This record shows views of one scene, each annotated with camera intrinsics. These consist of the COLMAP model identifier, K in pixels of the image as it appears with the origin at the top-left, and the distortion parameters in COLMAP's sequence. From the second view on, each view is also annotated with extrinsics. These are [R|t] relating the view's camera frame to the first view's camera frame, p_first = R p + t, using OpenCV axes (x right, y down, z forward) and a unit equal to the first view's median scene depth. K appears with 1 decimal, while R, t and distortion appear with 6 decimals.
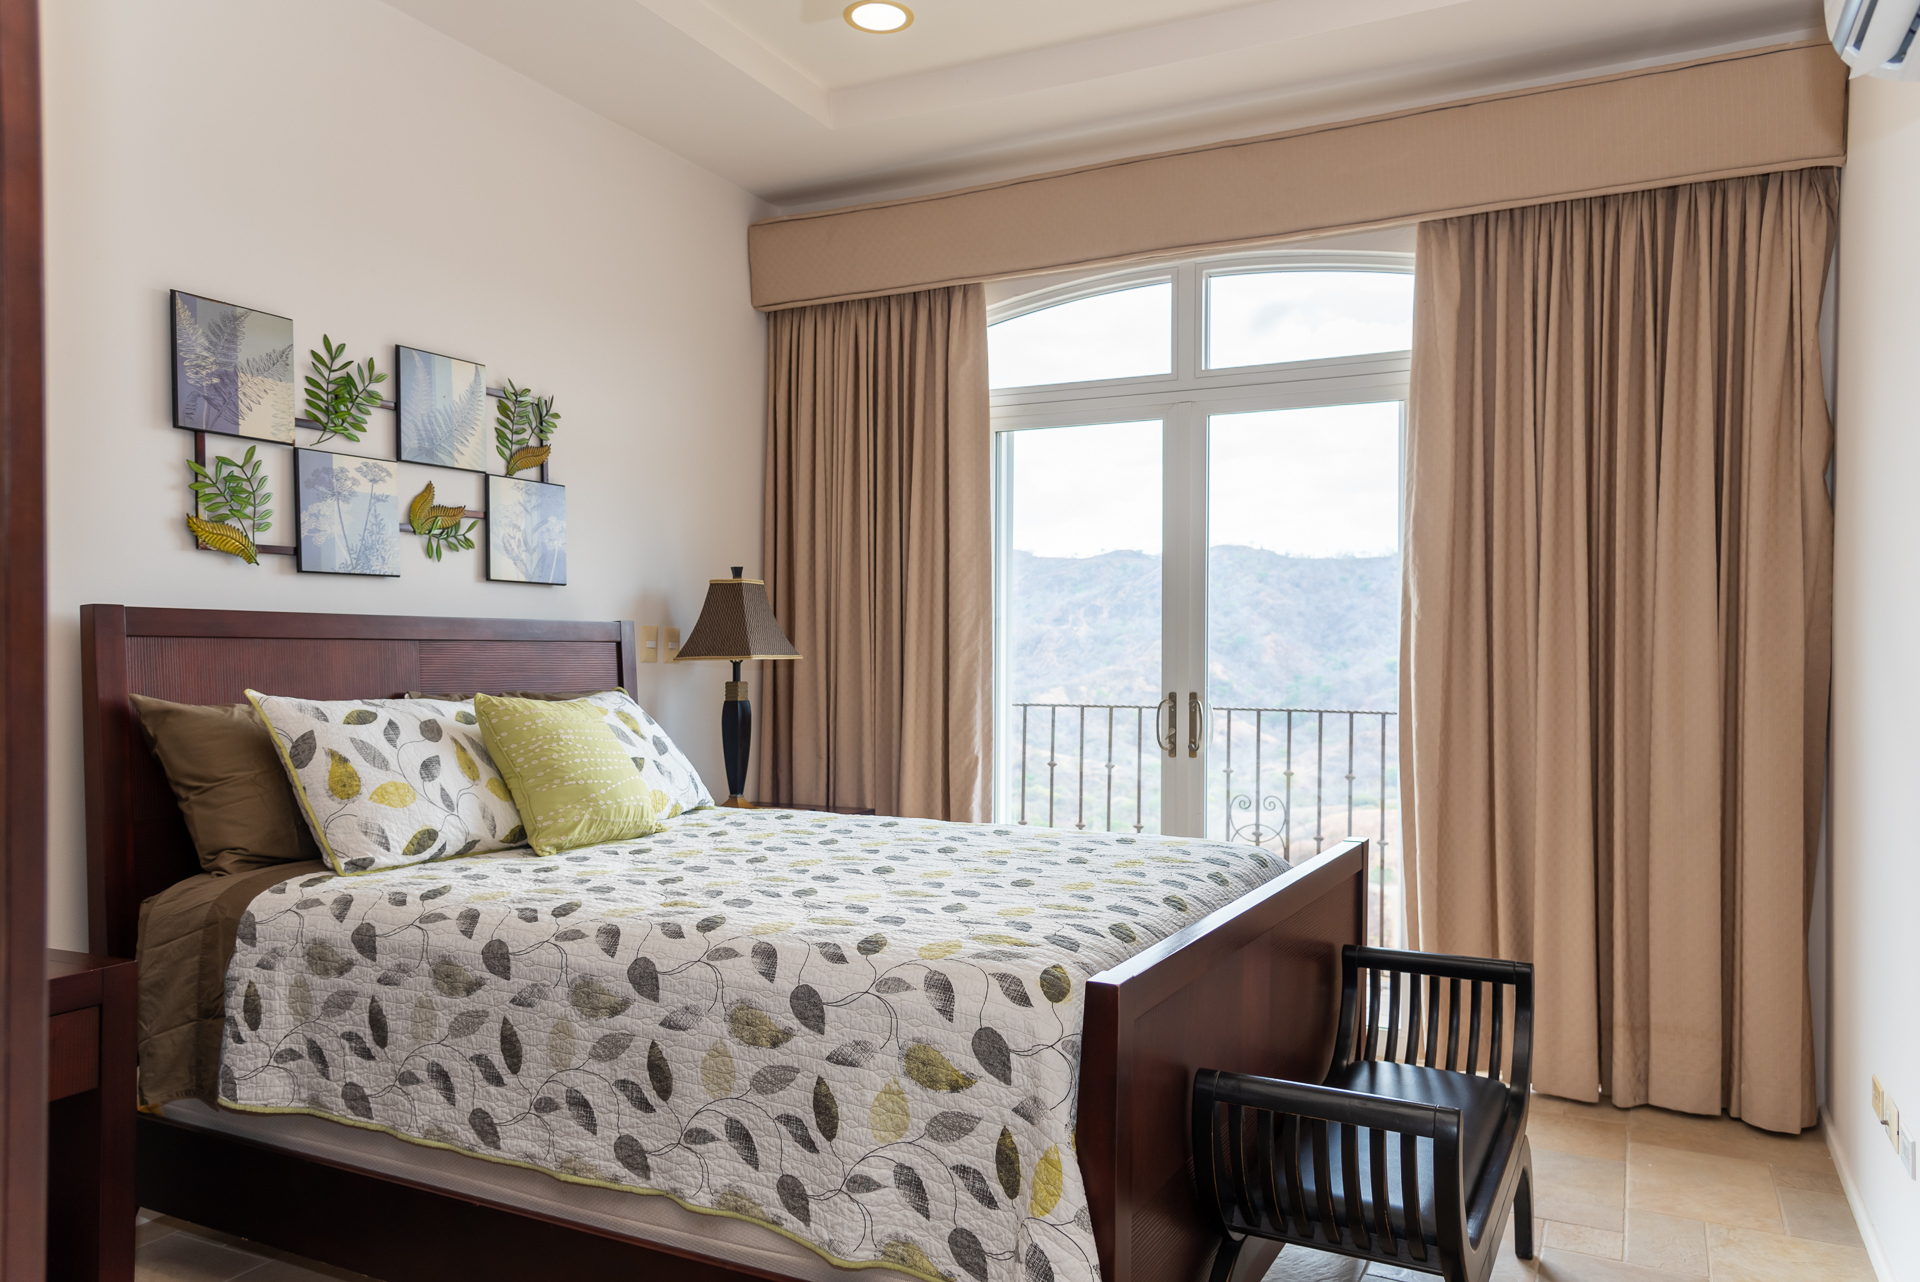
lens RADIAL K [[1363.9, 0, 960.0], [0, 1363.9, 641.0], [0, 0, 1]] dist [0.000468, 0.000250]
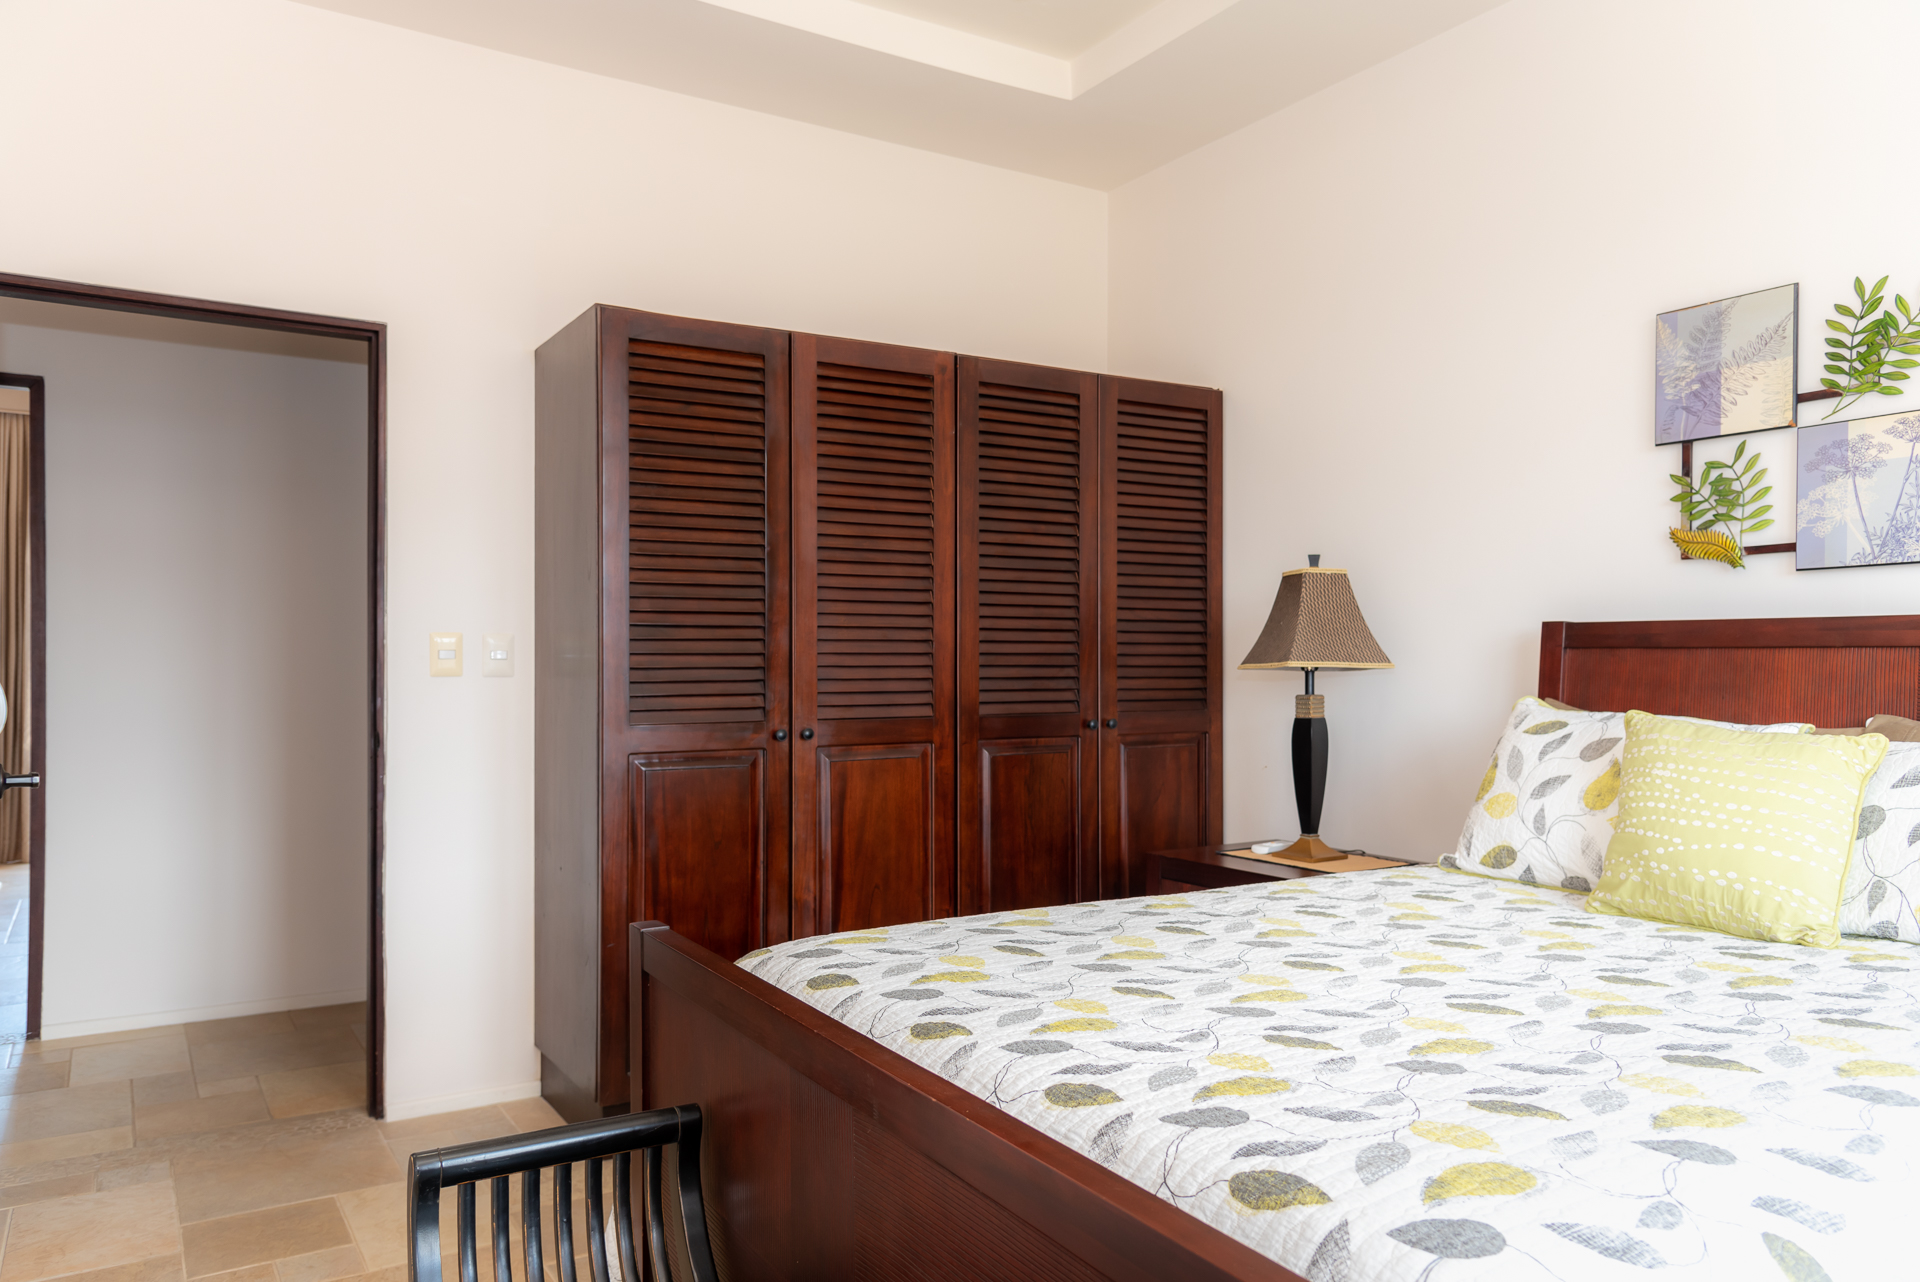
lens RADIAL K [[1312.6, 0, 960.0], [0, 1312.6, 641.0], [0, 0, 1]] dist [0.006690, 0.000474]
pose [[-0.528333, -0.014180, -0.848919, 0.532477], [0.003895, 0.999810, -0.019125, 0.008799], [0.849028, -0.013411, -0.528178, 1.033082]]
